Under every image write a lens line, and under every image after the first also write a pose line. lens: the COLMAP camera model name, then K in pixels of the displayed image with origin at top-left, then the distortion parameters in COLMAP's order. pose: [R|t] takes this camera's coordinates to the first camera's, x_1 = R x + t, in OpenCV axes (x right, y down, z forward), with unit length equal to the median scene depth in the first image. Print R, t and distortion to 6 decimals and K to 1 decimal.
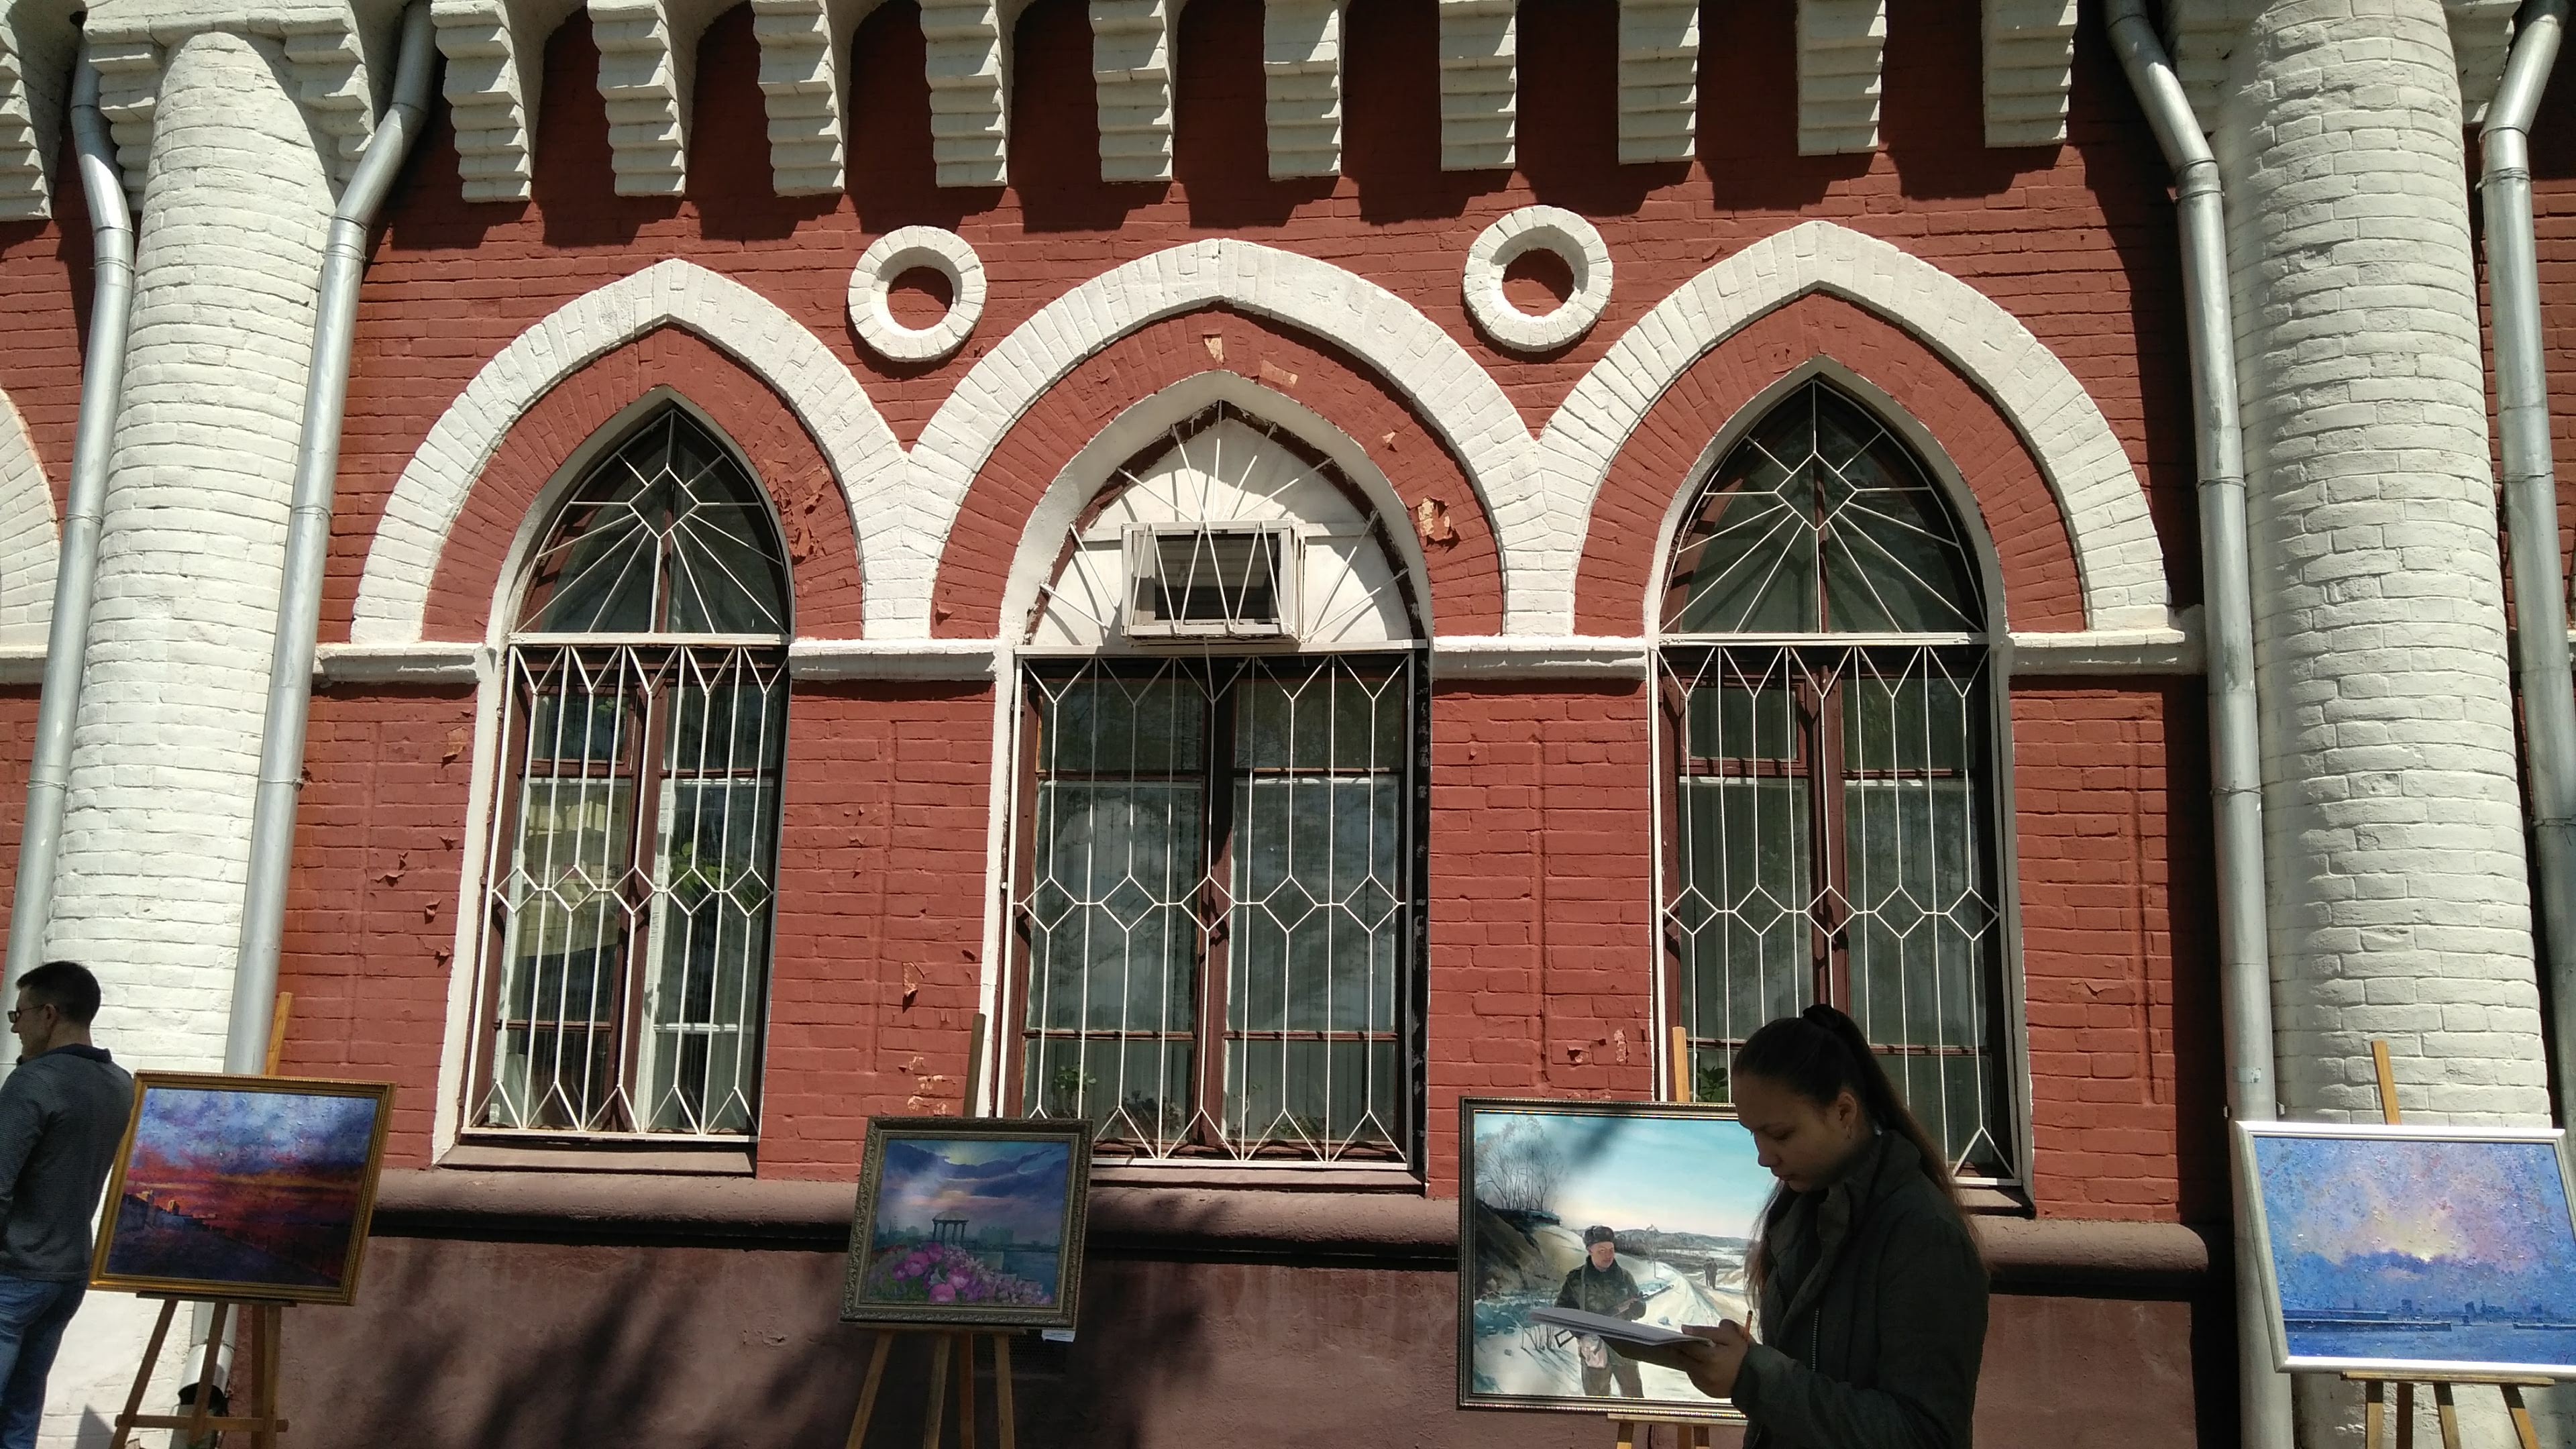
lens RADIAL K [[1939.3, 0, 1284.5], [0, 1939.3, 734.5], [0, 0, 1]] dist [0.009462, -0.002507]
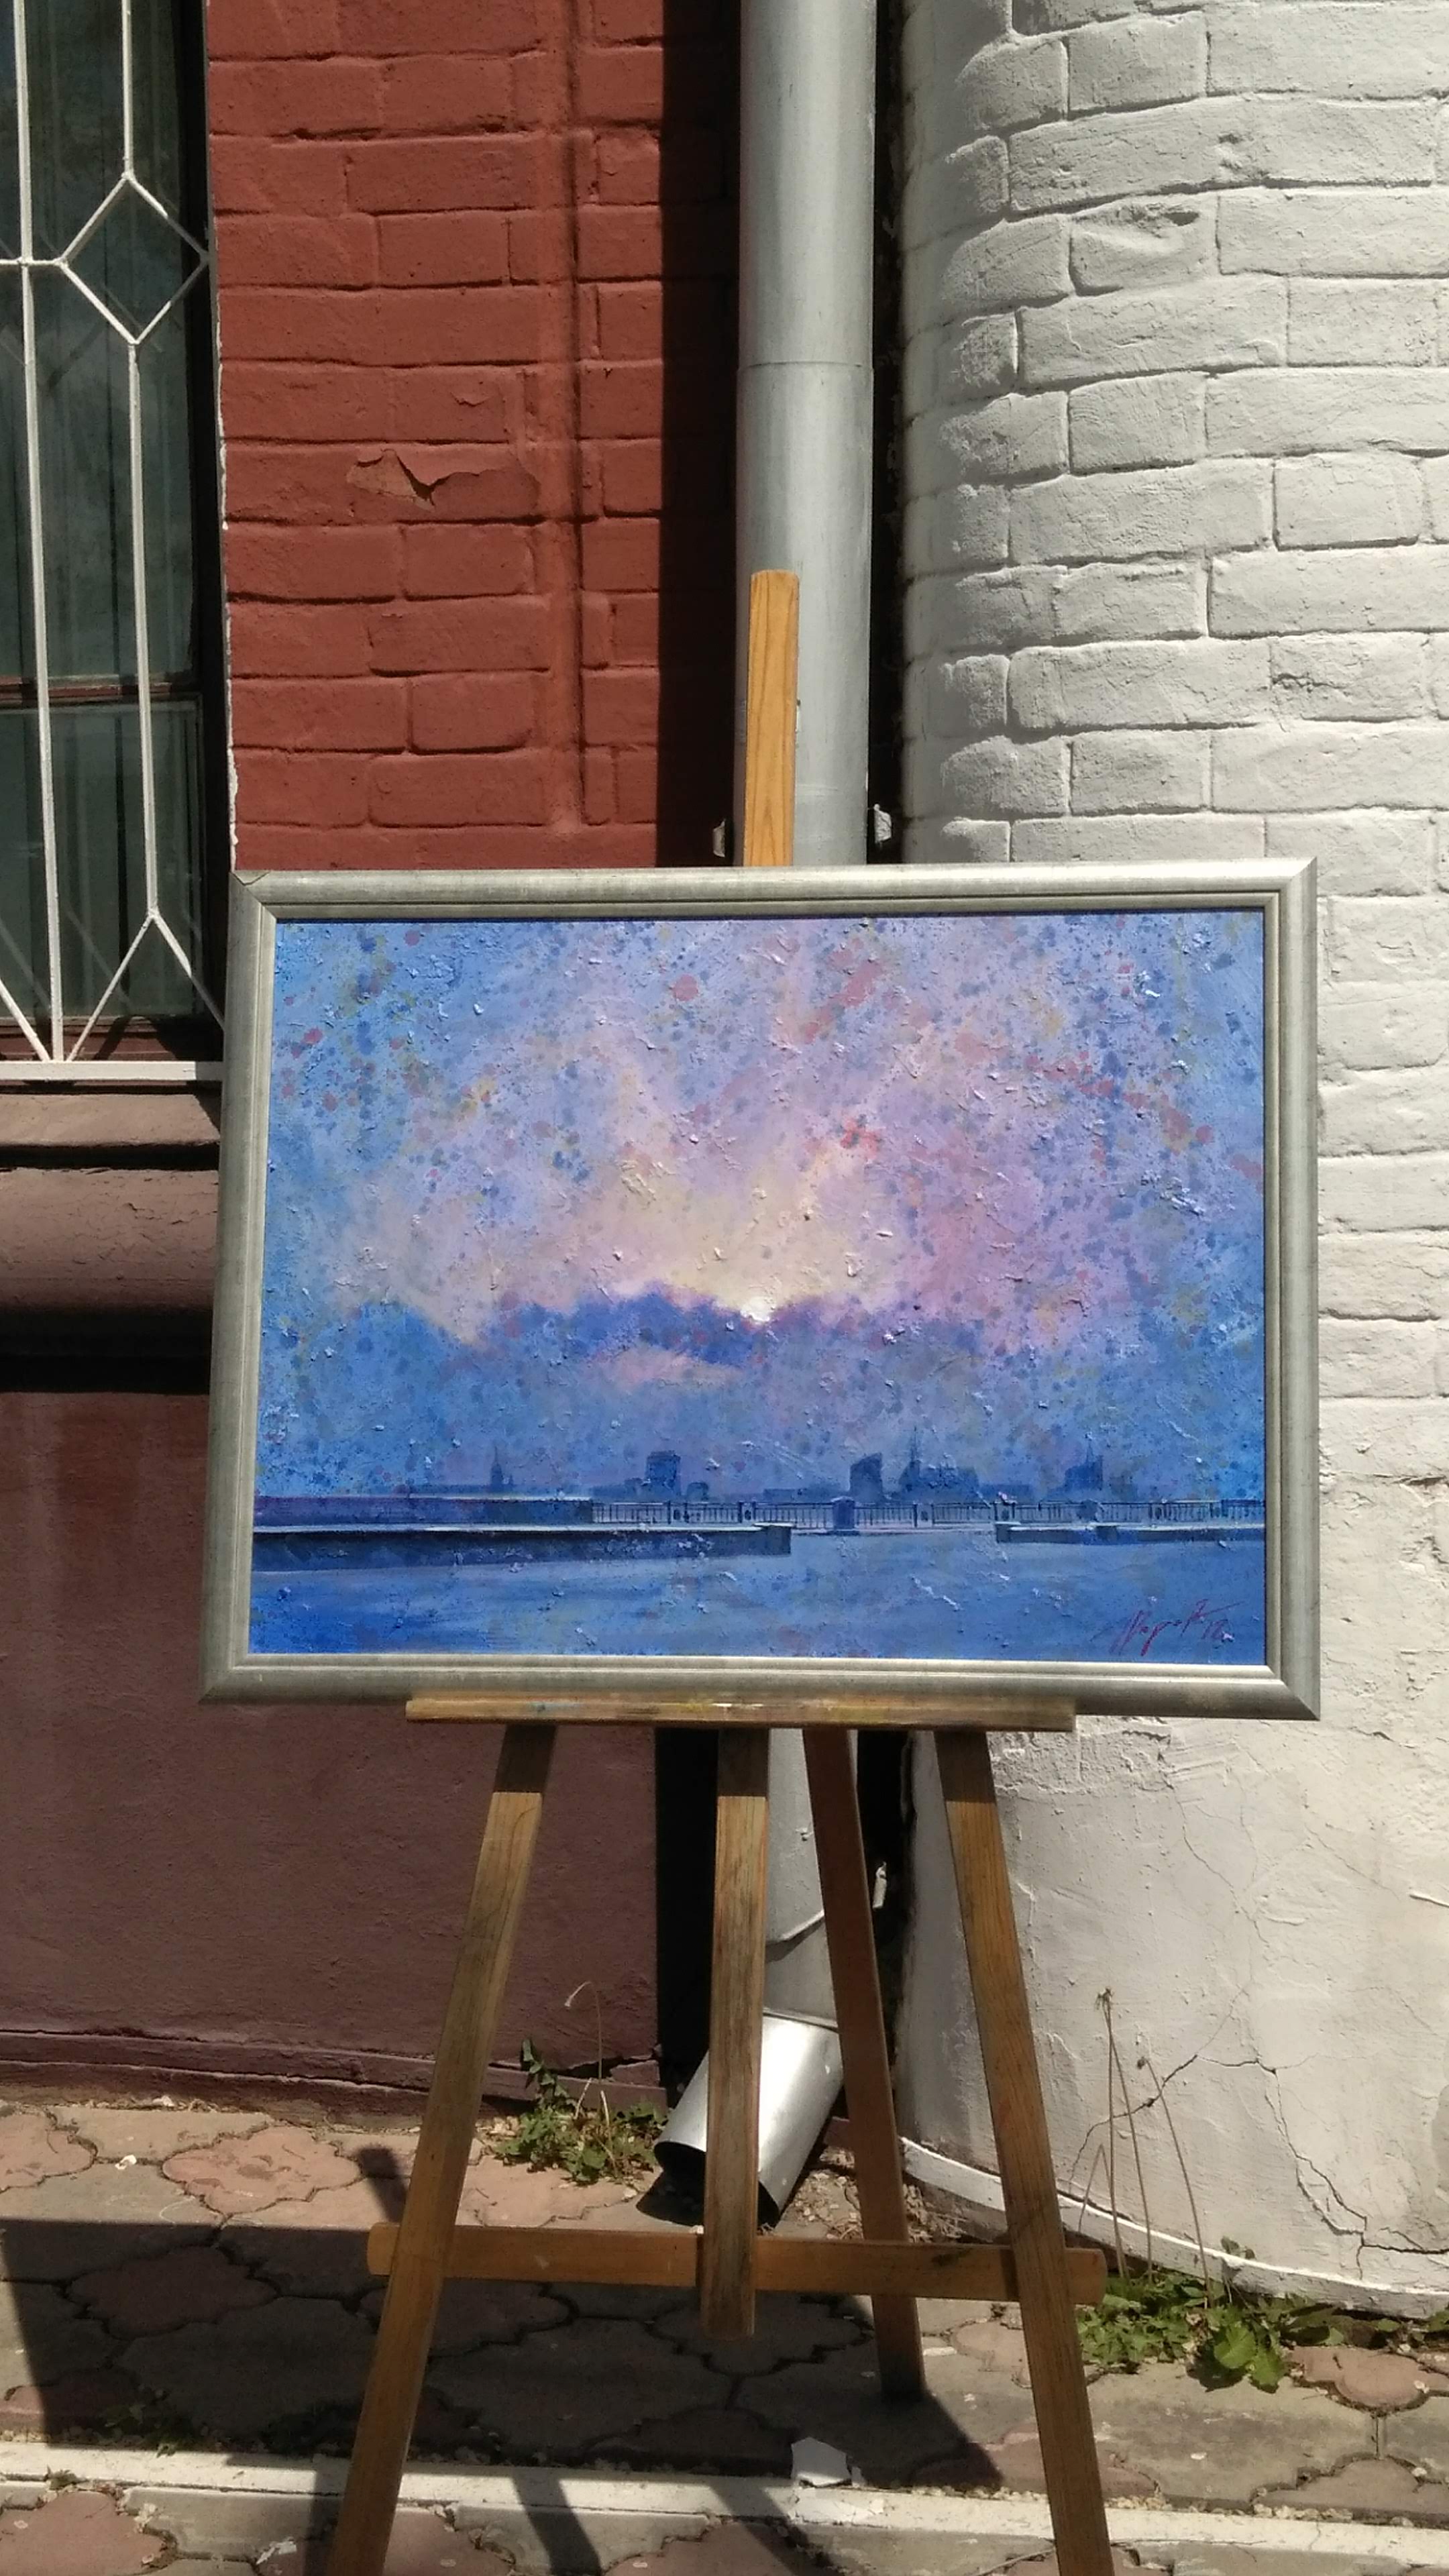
lens RADIAL K [[3590.9, 0, 727.8], [0, 3590.9, 1293.8], [0, 0, 1]] dist [0.030326, 0.000000]
pose [[0.998831, -0.028433, -0.039082, 0.518008], [0.038555, 0.956374, 0.289590, 0.095955], [0.029143, -0.290758, 0.956353, 0.421023]]
